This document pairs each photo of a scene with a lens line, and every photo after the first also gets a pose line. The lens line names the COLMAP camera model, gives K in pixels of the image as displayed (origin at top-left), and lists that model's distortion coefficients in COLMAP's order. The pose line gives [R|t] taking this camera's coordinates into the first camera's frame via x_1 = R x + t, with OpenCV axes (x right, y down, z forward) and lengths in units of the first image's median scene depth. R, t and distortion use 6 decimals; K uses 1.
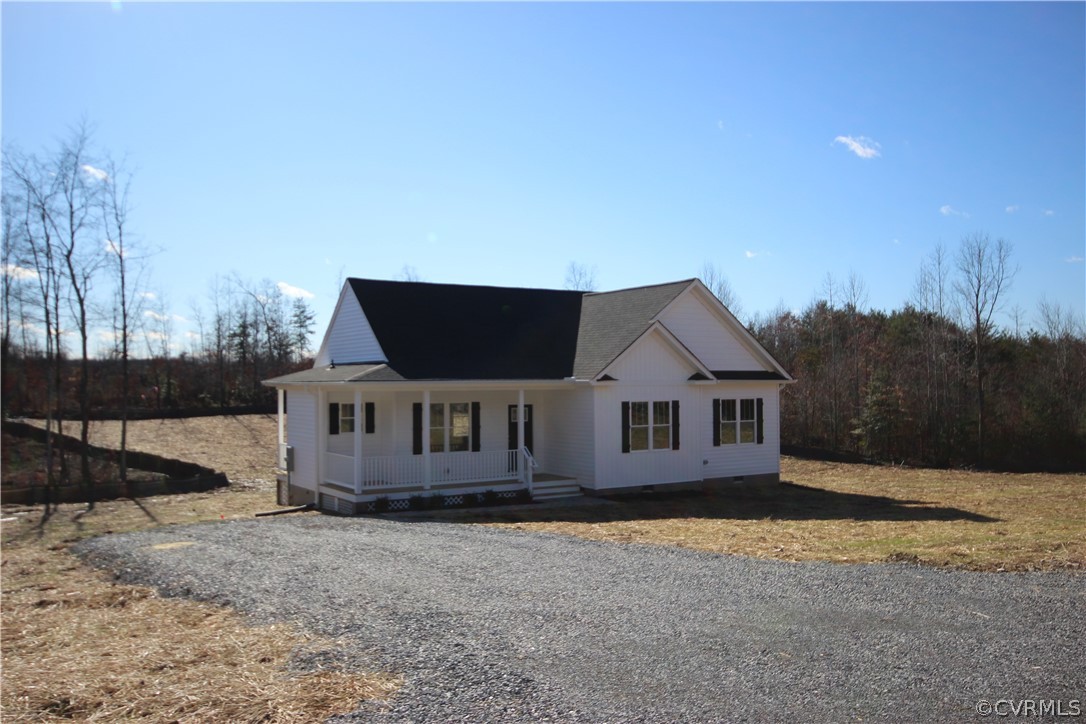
lens RADIAL K [[933.6, 0, 547.6], [0, 933.6, 367.5], [0, 0, 1]] dist [0.001511, 0.063103]
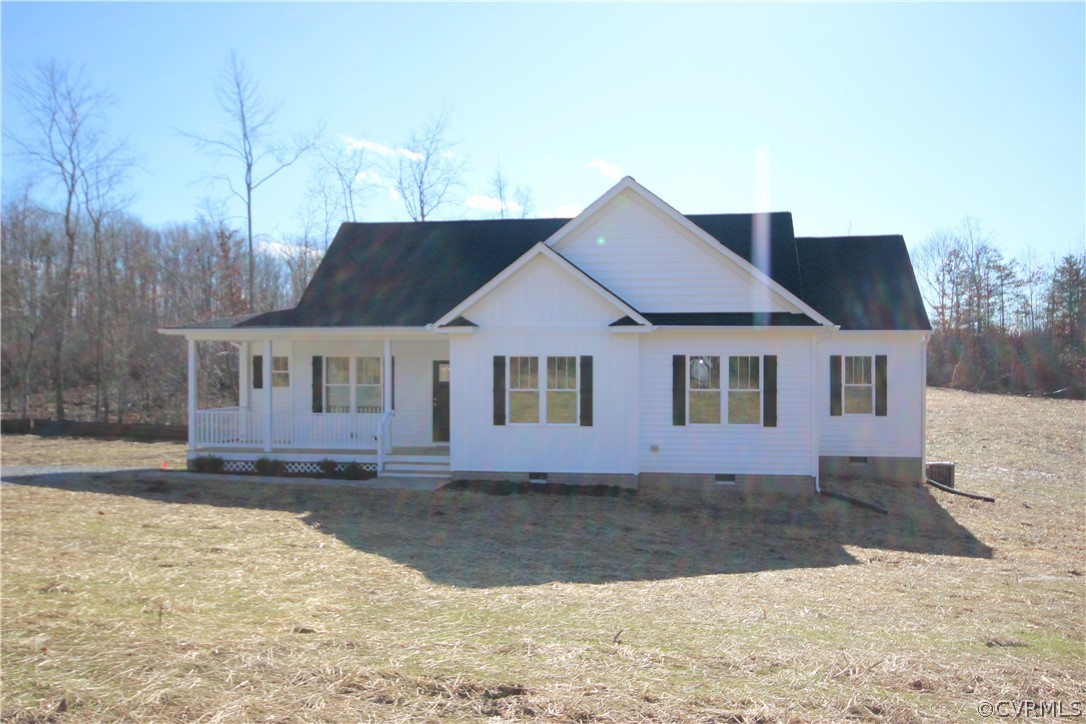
lens RADIAL K [[933.6, 0, 547.6], [0, 933.6, 367.5], [0, 0, 1]] dist [0.001511, 0.063103]
pose [[0.752972, 0.017074, -0.657832, 0.583175], [0.006483, 0.999422, 0.033360, 0.021237], [0.658021, -0.029383, 0.752426, 0.465087]]
